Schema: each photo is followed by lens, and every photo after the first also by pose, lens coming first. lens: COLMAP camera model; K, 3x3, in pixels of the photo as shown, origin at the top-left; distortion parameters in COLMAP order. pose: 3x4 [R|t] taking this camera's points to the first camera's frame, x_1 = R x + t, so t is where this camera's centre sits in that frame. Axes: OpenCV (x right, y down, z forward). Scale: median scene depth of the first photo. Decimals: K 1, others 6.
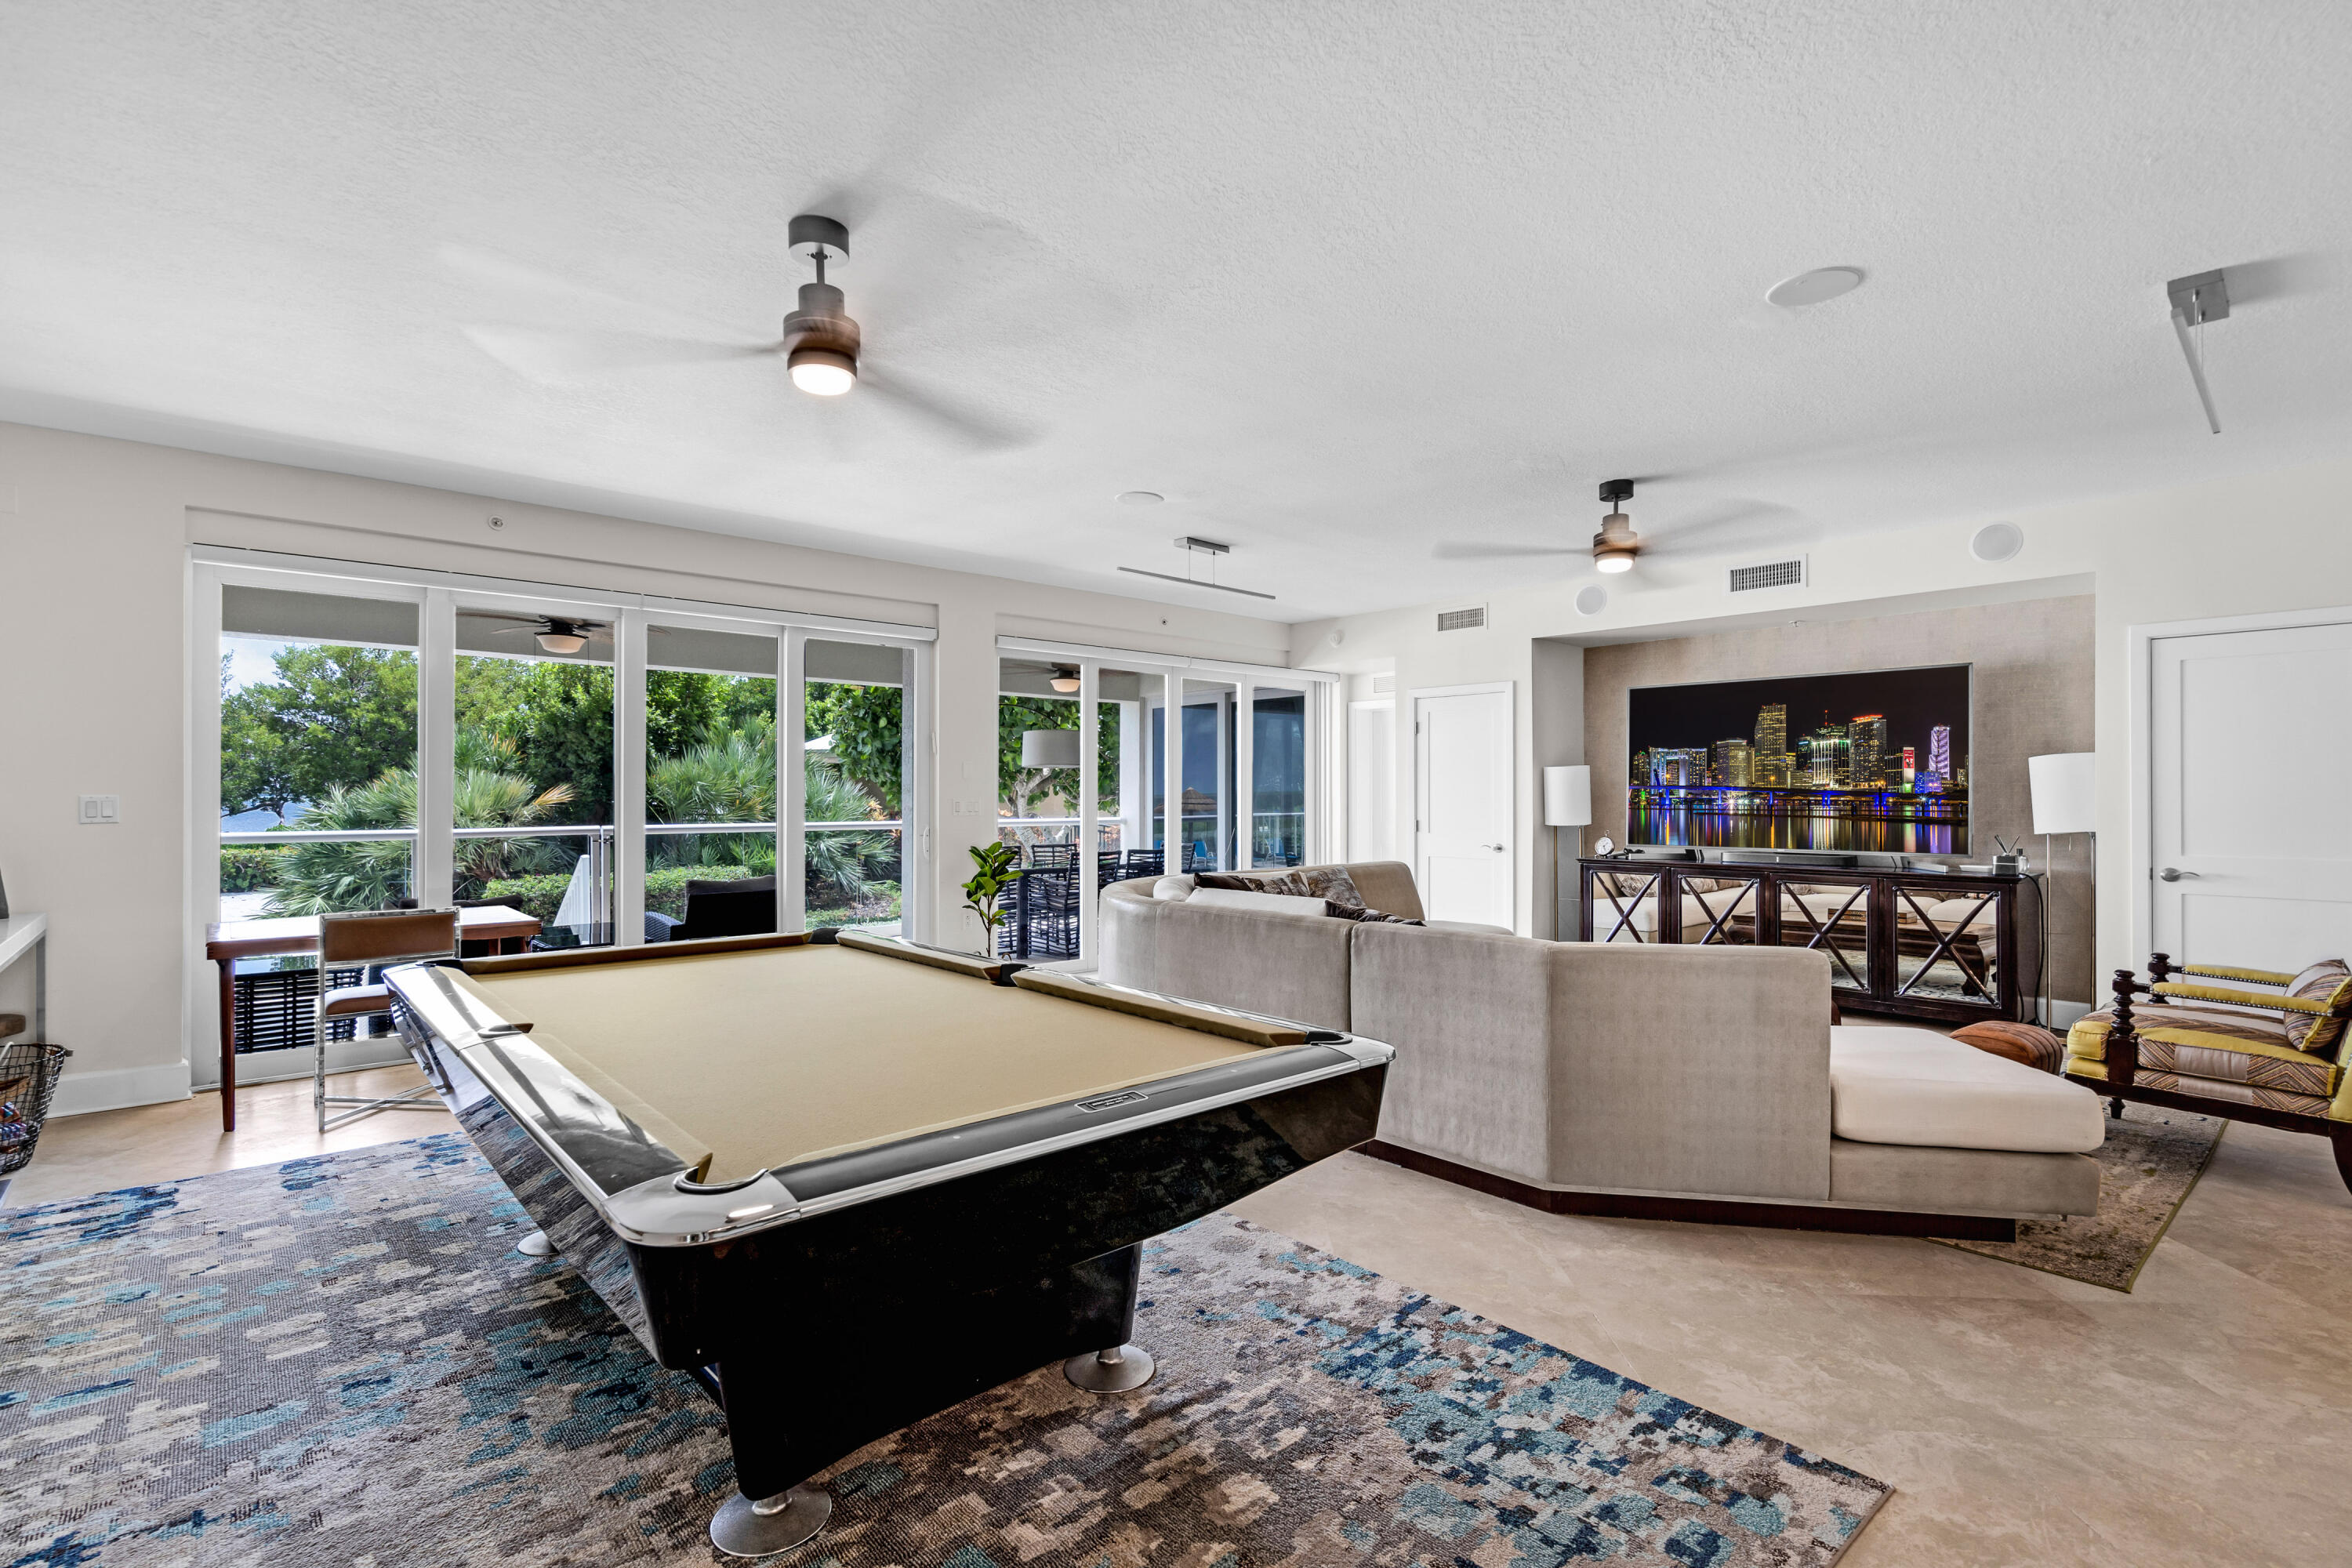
lens RADIAL K [[1079.9, 0, 1135.1], [0, 1079.9, 802.6], [0, 0, 1]] dist [-0.002630, -0.000482]
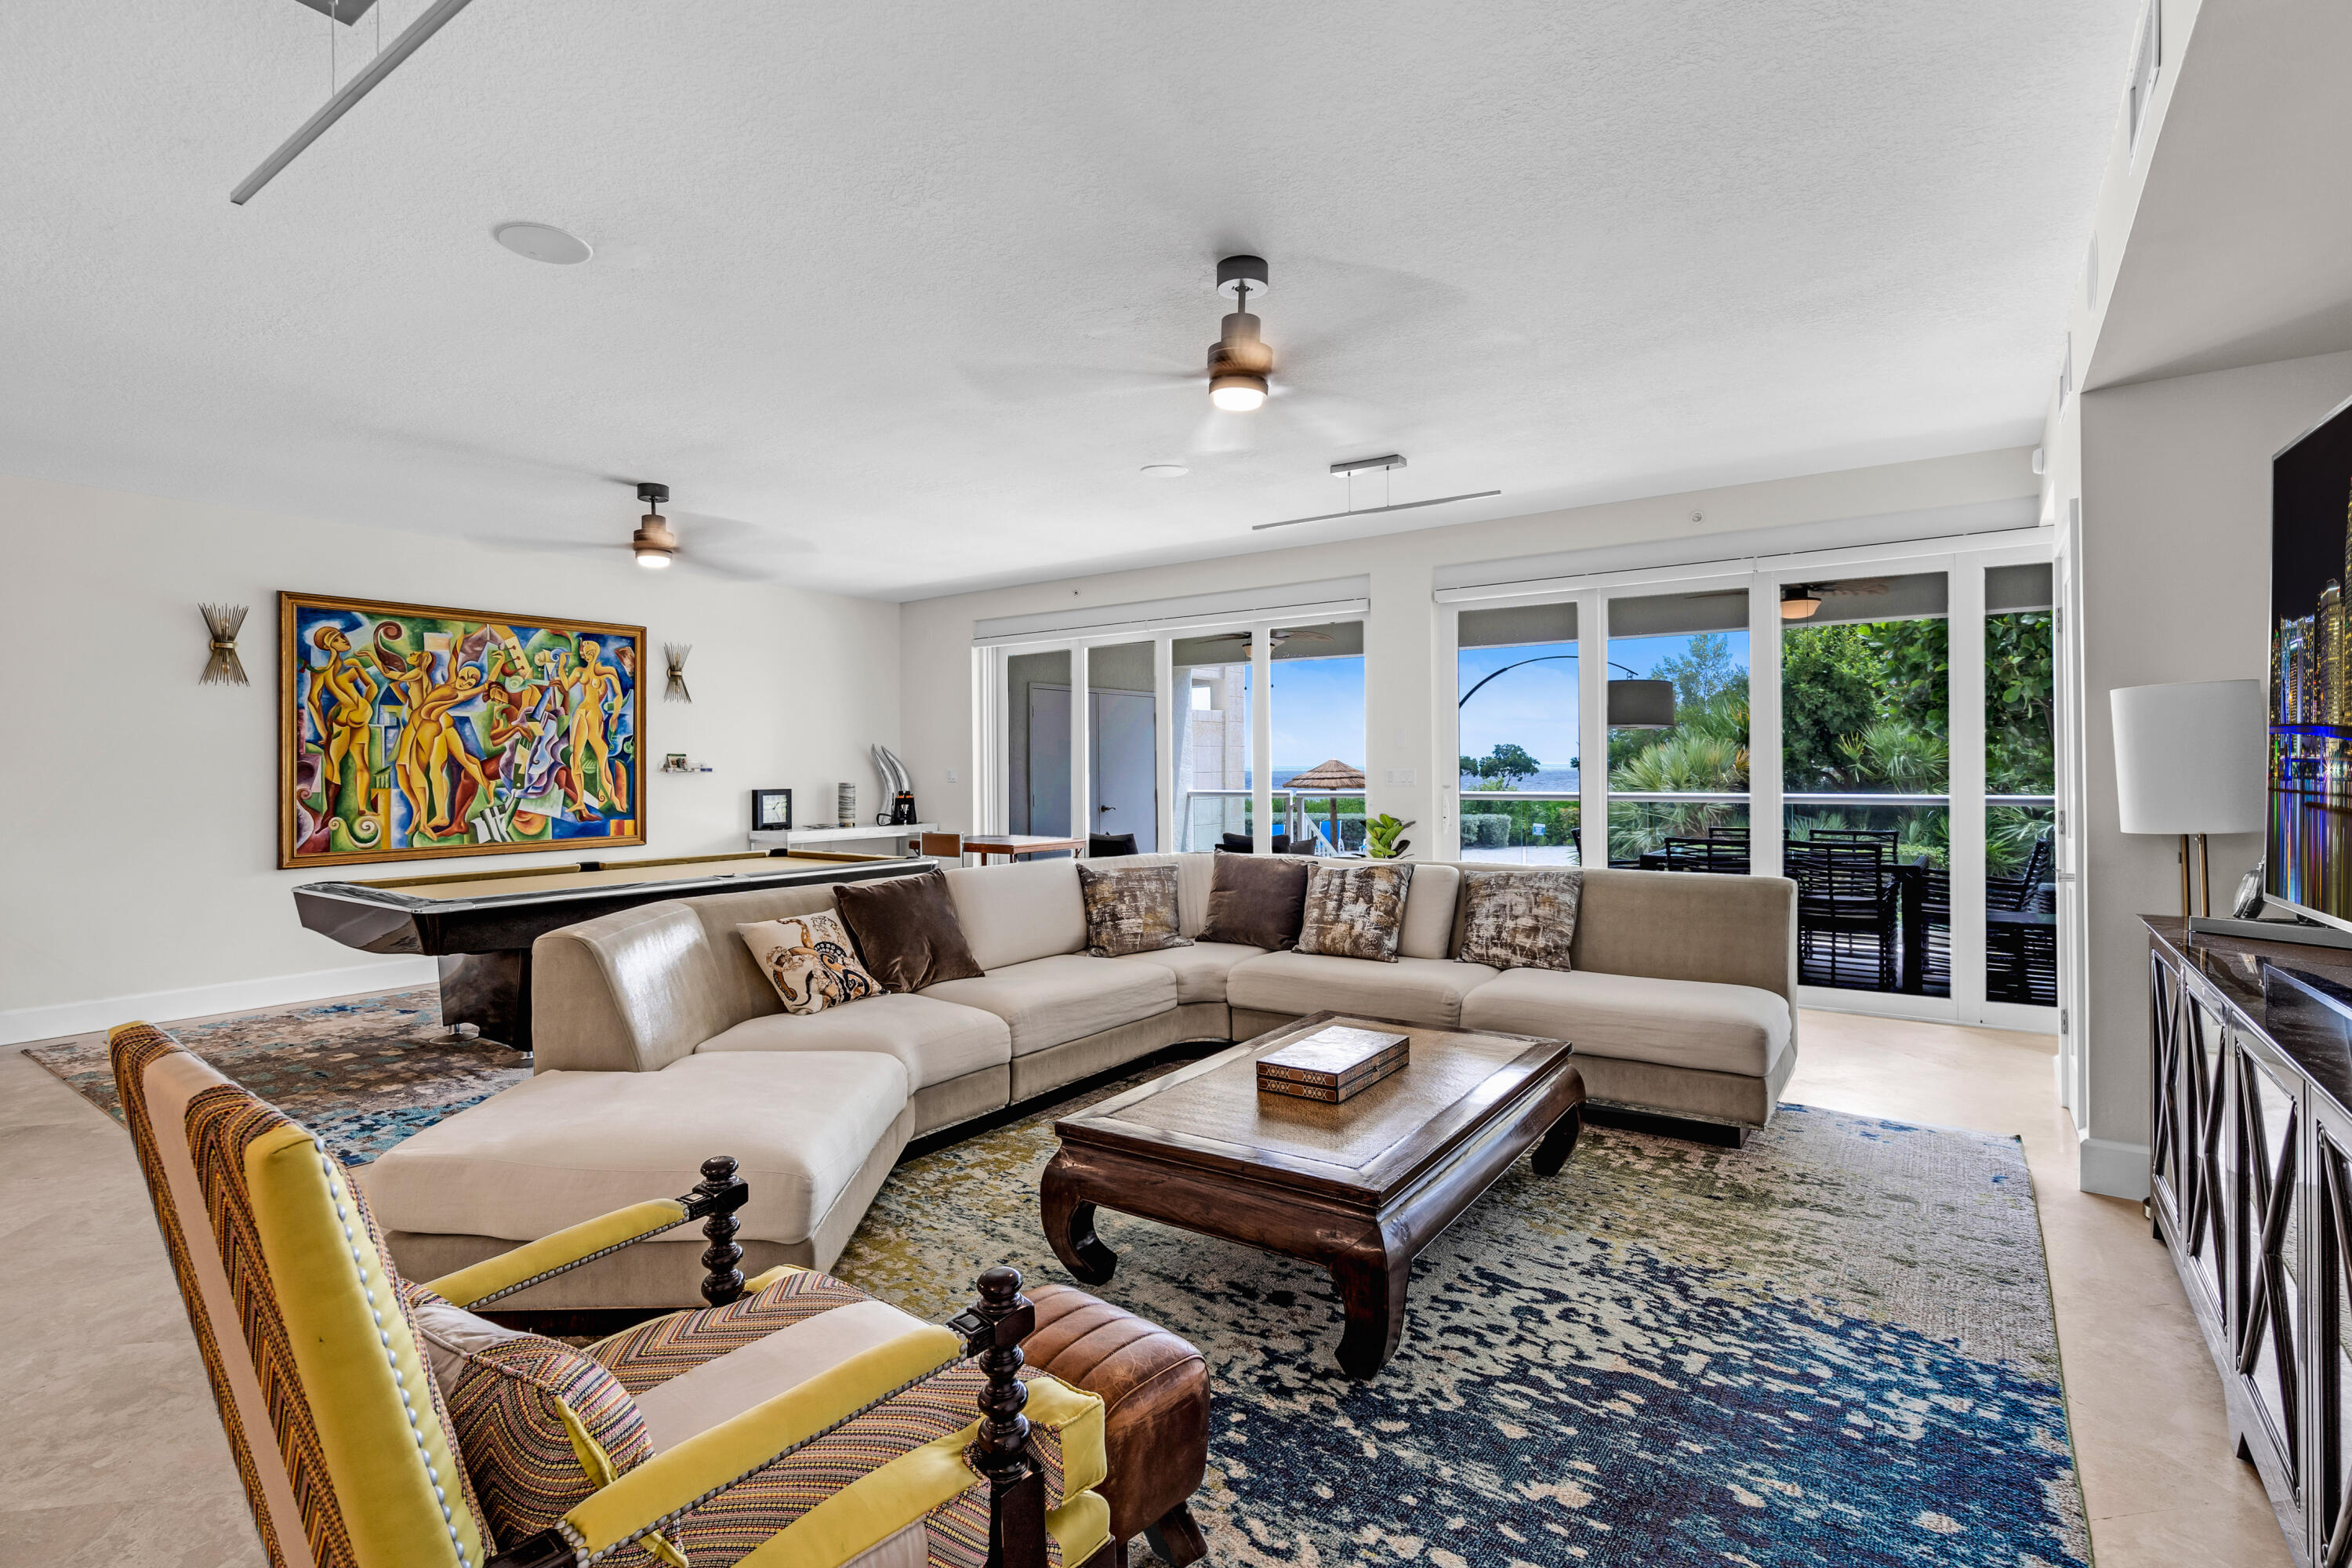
lens RADIAL K [[1092.0, 0, 1170.8], [0, 1092.0, 763.8], [0, 0, 1]] dist [-0.000061, 0.000497]
pose [[0.235309, -0.006558, -0.971898, 0.830652], [0.001164, 0.999978, -0.006466, -0.001944], [0.971920, 0.000391, 0.235312, 0.632049]]
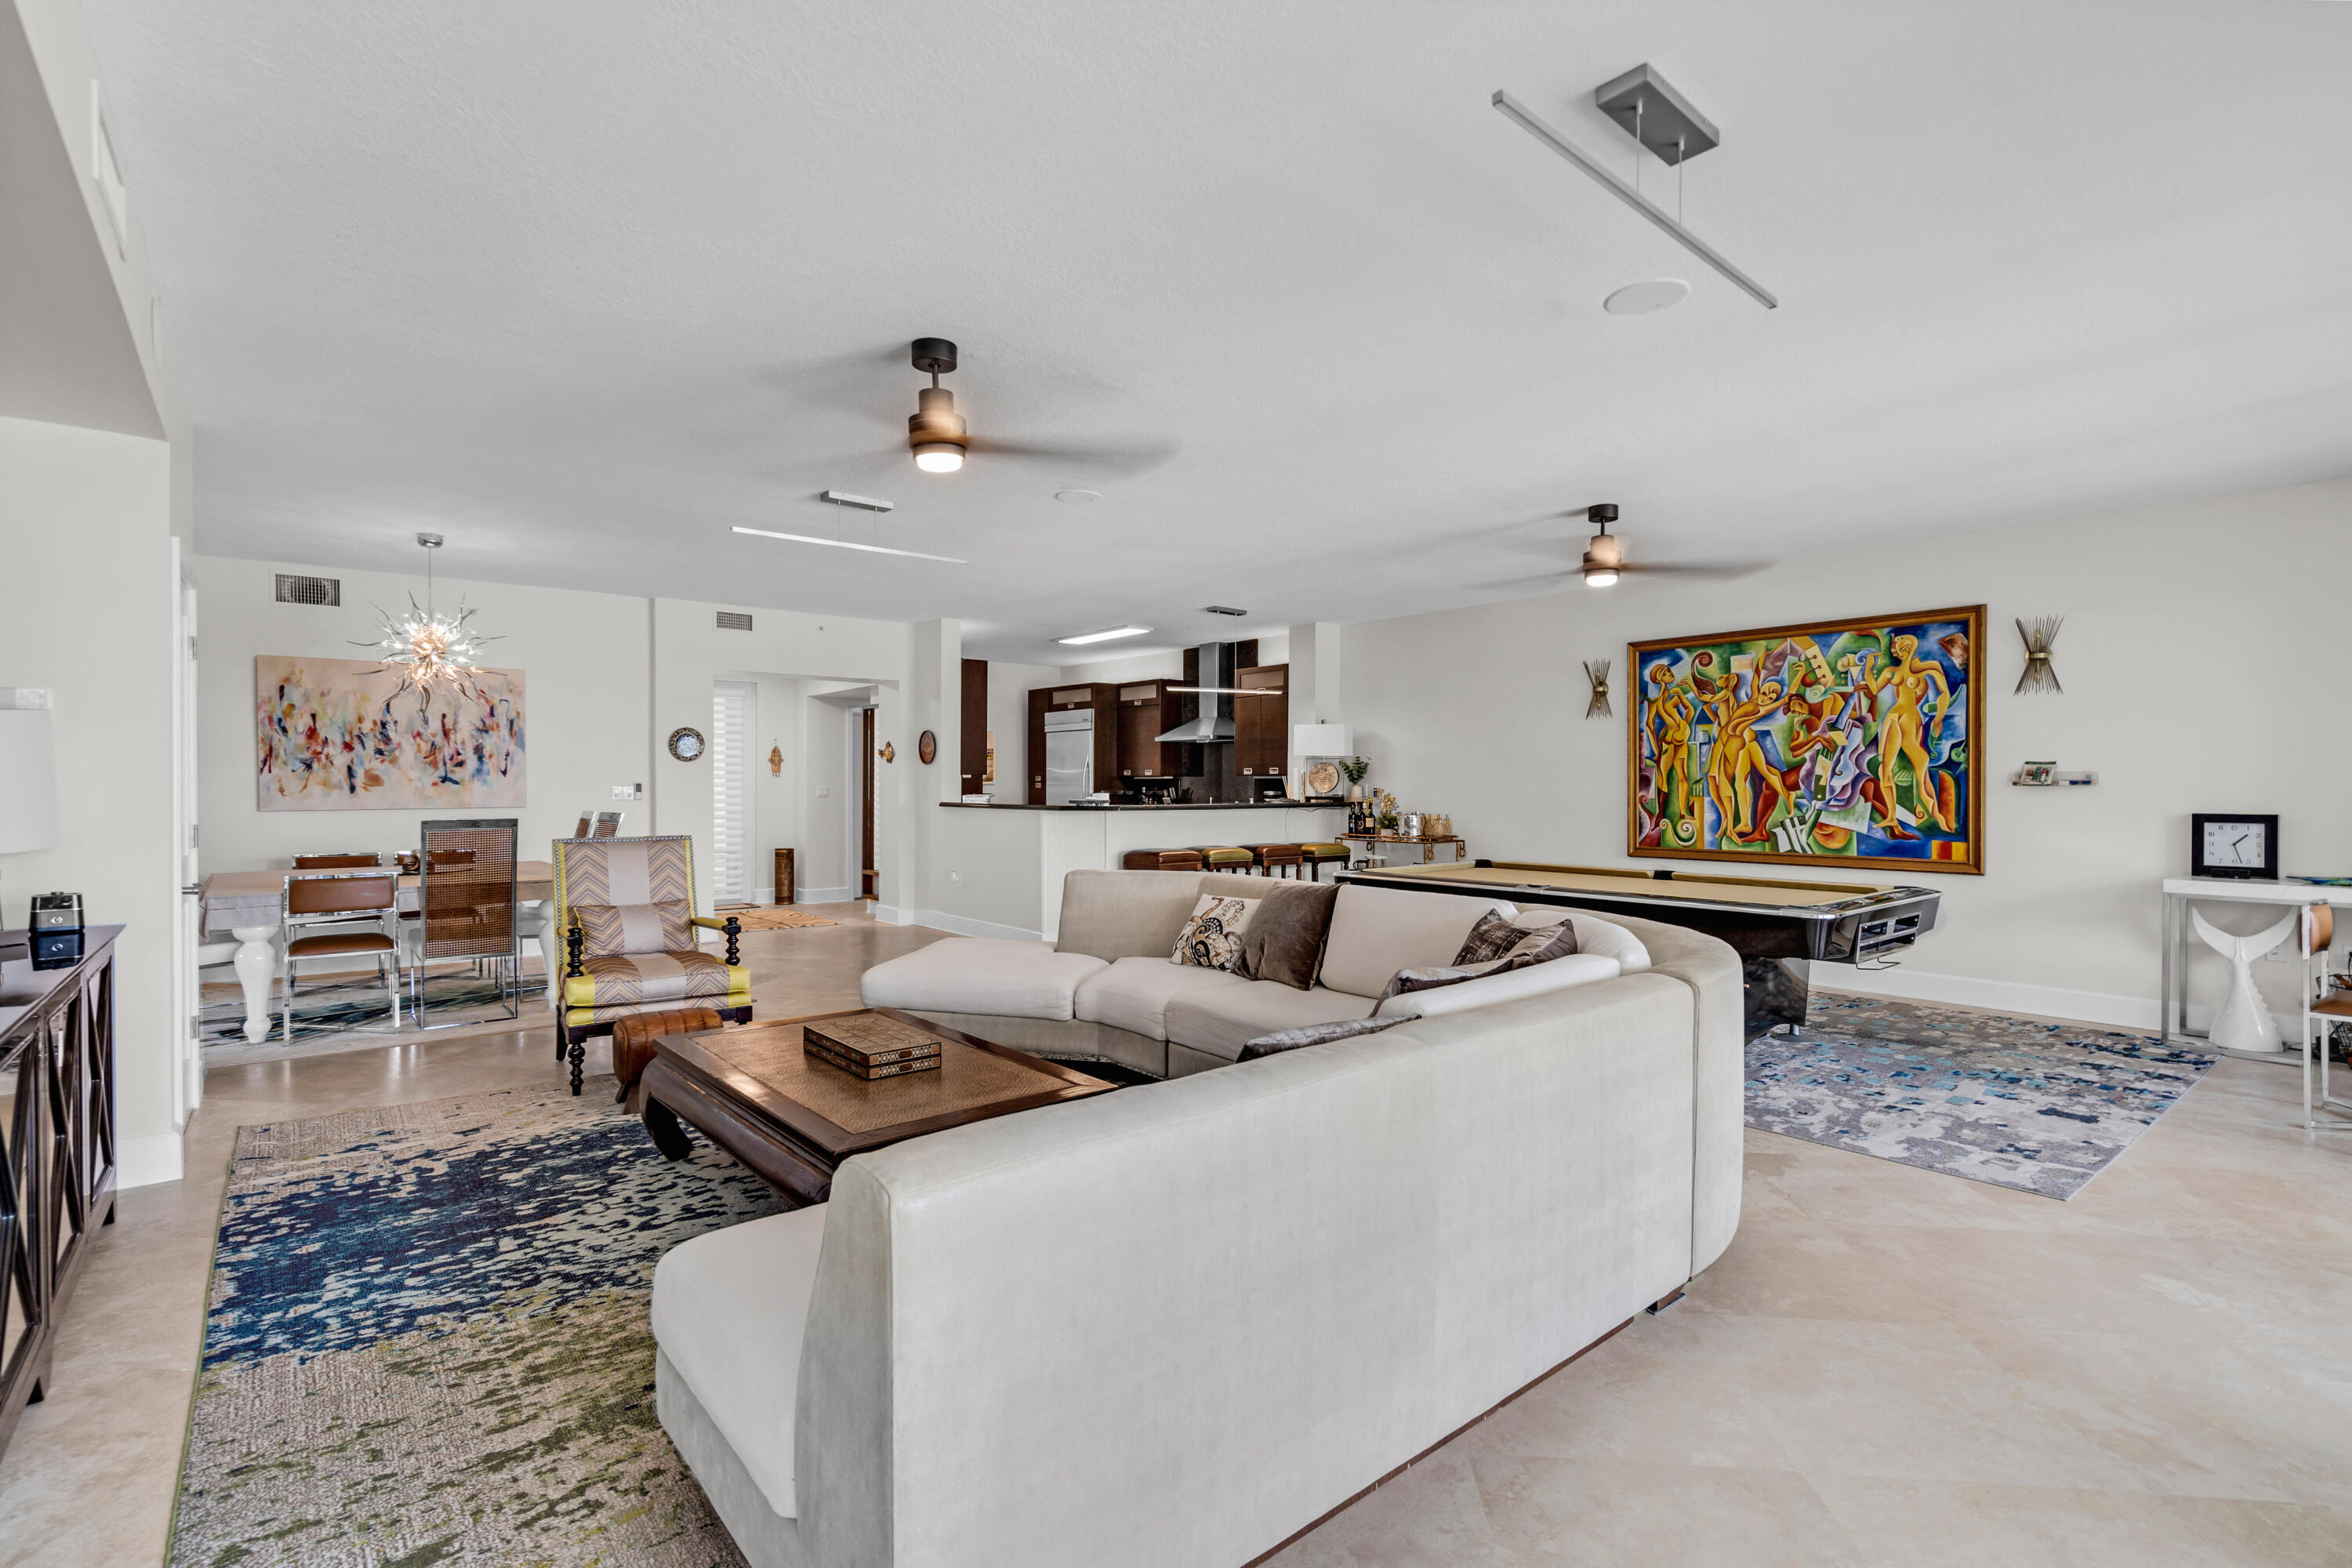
lens RADIAL K [[1079.9, 0, 1135.1], [0, 1079.9, 802.6], [0, 0, 1]] dist [-0.002630, -0.000482]
pose [[-0.999204, -0.004067, 0.039680, 0.232208], [-0.003056, 0.999670, 0.025490, -0.007750], [-0.039771, 0.025348, -0.998887, 1.351285]]
